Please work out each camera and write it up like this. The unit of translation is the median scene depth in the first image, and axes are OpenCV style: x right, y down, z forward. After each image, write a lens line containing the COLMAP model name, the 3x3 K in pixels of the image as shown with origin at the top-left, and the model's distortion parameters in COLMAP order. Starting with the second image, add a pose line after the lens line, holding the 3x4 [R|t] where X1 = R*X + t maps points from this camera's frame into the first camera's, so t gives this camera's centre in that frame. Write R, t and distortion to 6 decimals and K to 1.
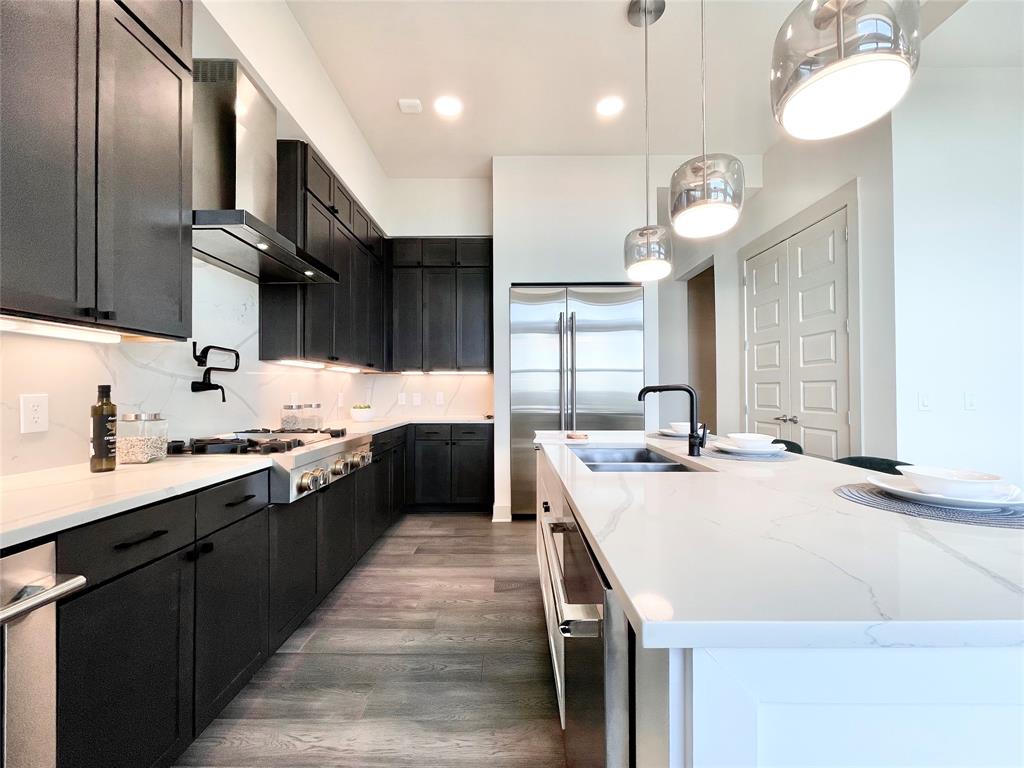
lens RADIAL K [[412.0, 0, 509.7], [0, 412.0, 386.8], [0, 0, 1]] dist [-0.002956, 0.000471]
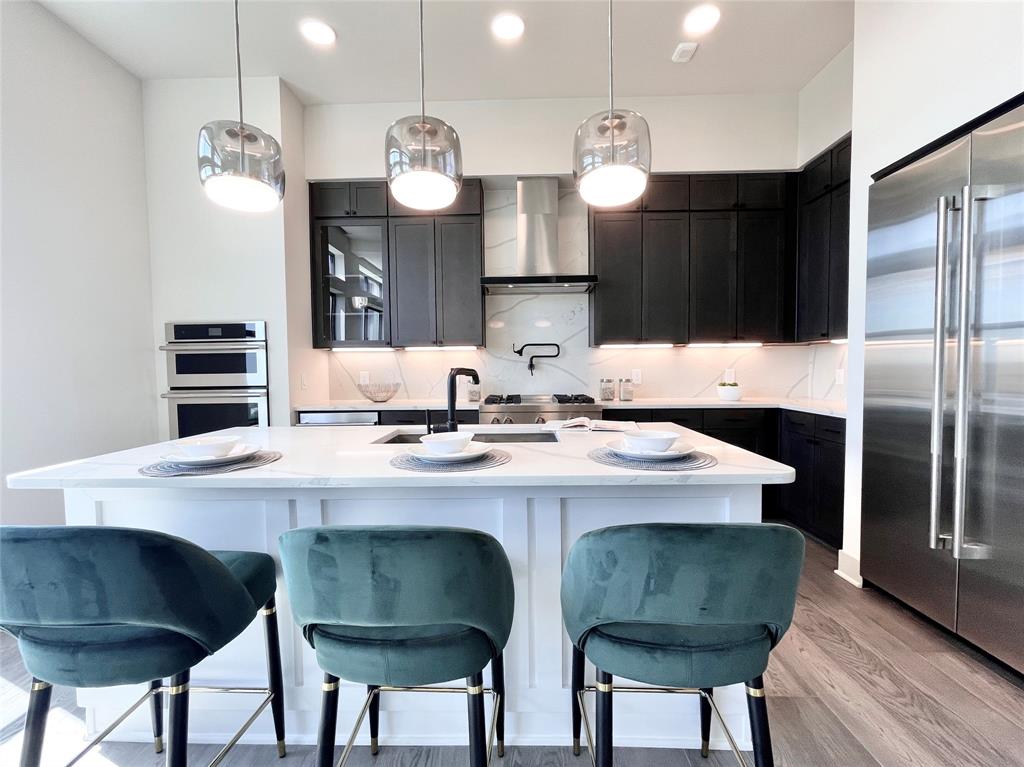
lens RADIAL K [[437.4, 0, 511.6], [0, 437.4, 385.3], [0, 0, 1]] dist [-0.001076, 0.000431]
pose [[-0.010054, 0.050864, -0.998655, 0.839760], [0.025519, 0.998393, 0.050594, -0.014357], [0.999624, -0.024976, -0.011336, 0.683751]]
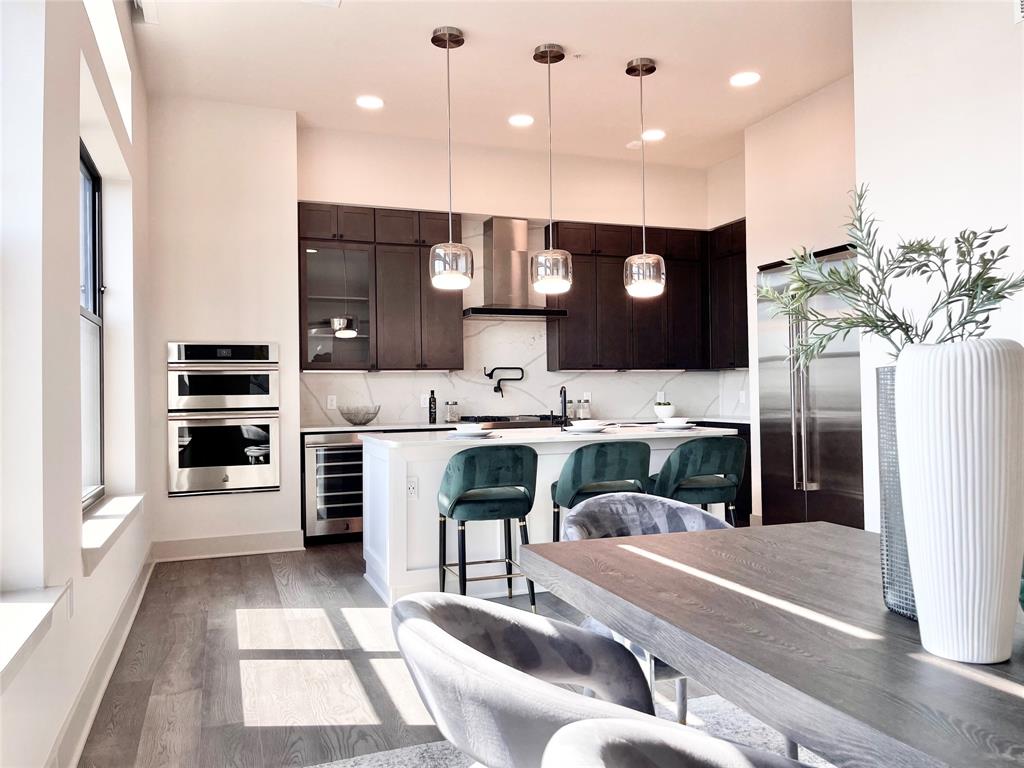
lens RADIAL K [[769.7, 0, 517.5], [0, 769.7, 381.2], [0, 0, 1]] dist [0.066305, -0.079055]
pose [[0.360993, -0.010708, -0.932507, 1.851778], [0.023024, 0.999732, -0.002567, -0.019796], [0.932284, -0.020543, 0.361143, -0.127361]]
